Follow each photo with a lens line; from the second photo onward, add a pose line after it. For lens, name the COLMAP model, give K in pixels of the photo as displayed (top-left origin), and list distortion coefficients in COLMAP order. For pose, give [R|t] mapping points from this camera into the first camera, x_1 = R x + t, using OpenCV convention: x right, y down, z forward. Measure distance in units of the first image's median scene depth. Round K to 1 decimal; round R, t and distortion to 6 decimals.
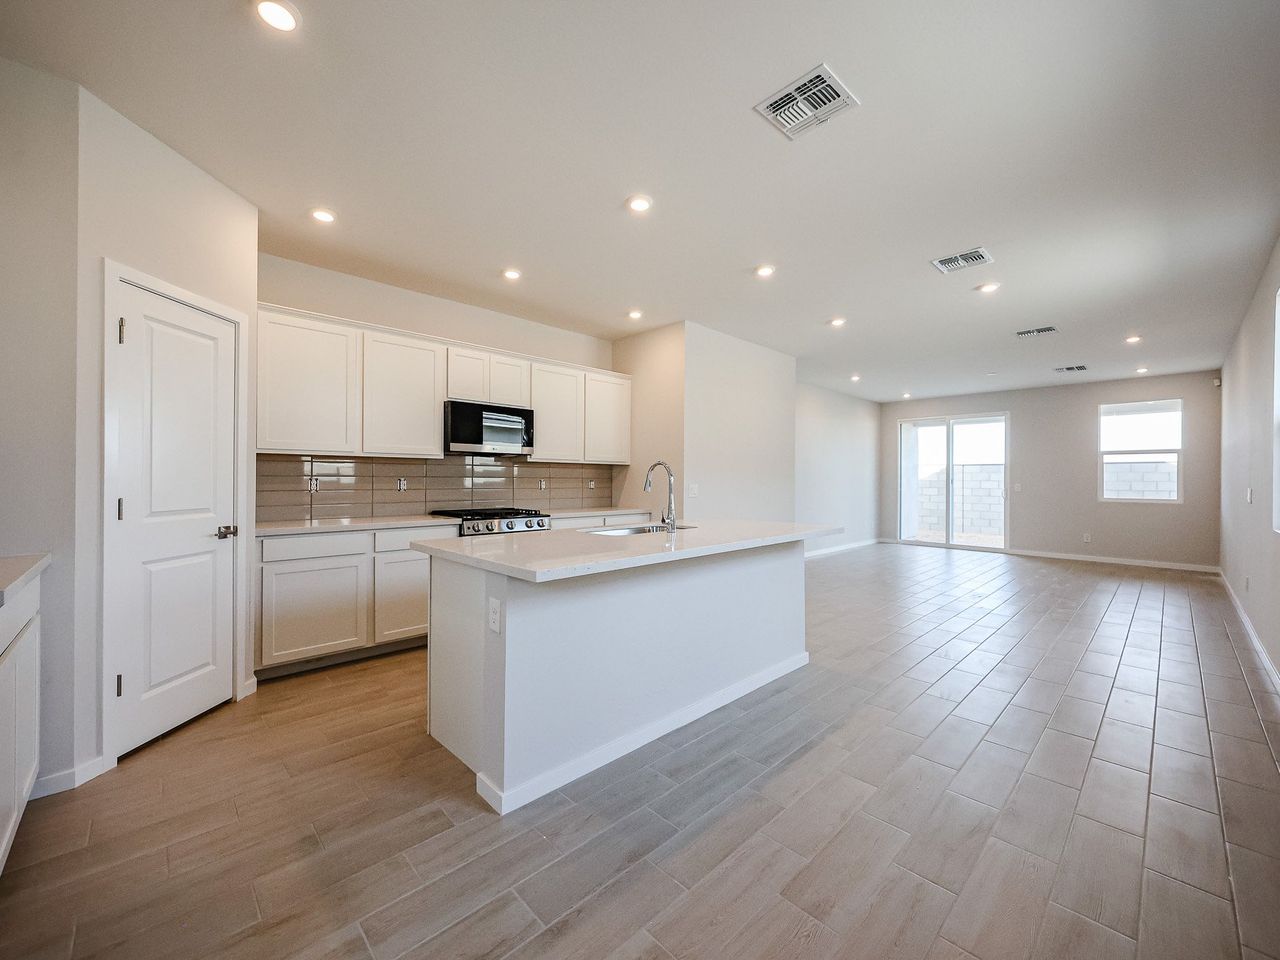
lens RADIAL K [[513.7, 0, 640.0], [0, 513.7, 480.0], [0, 0, 1]] dist [0.001261, 0.000197]
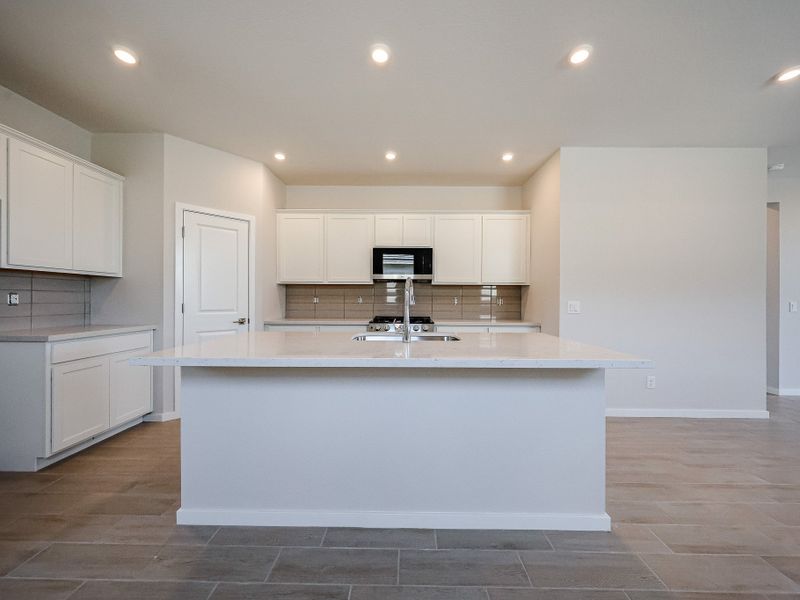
lens RADIAL K [[304.6, 0, 400.0], [0, 304.6, 300.0], [0, 0, 1]] dist [-0.000270, 0.000001]
pose [[0.710140, 0.000200, -0.704060, 0.416099], [-0.003212, 0.999990, -0.002955, 0.012727], [0.704053, 0.004360, 0.710134, 0.444404]]
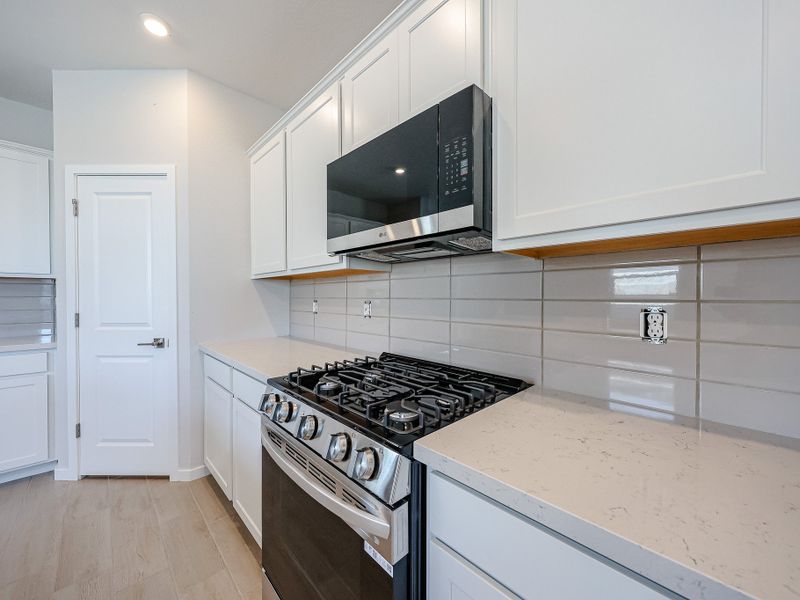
lens RADIAL K [[309.8, 0, 400.0], [0, 309.8, 300.0], [0, 0, 1]] dist [-0.000799, -0.000100]
pose [[0.007186, 0.006024, -0.999956, -0.028992], [-0.001467, 0.999981, 0.006013, -0.007952], [0.999973, 0.001424, 0.007195, 1.244814]]
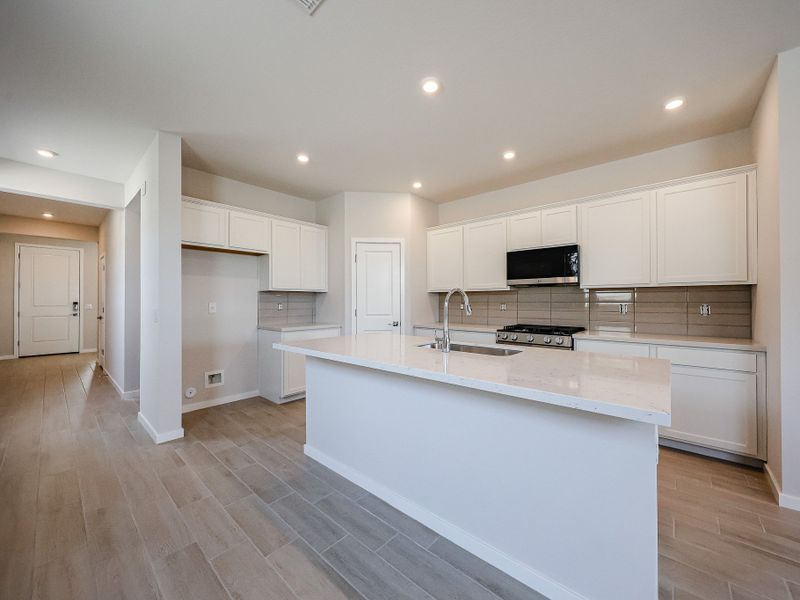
lens RADIAL K [[309.8, 0, 400.0], [0, 309.8, 300.0], [0, 0, 1]] dist [-0.000799, -0.000100]
pose [[0.079302, -0.011211, -0.996788, 0.603500], [-0.000599, 0.999936, -0.011294, -0.001995], [0.996850, 0.001493, 0.079291, 0.701683]]
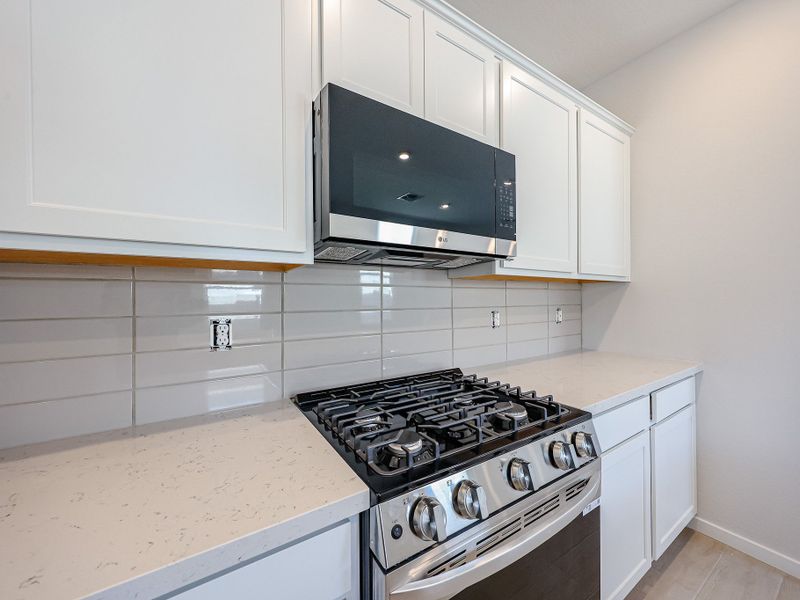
lens RADIAL K [[304.6, 0, 400.0], [0, 304.6, 300.0], [0, 0, 1]] dist [-0.000270, 0.000001]
pose [[0.981001, -0.025214, -0.192359, -0.334080], [0.021130, 0.999506, -0.023252, -0.010411], [0.192851, 0.018745, 0.981049, 0.949983]]
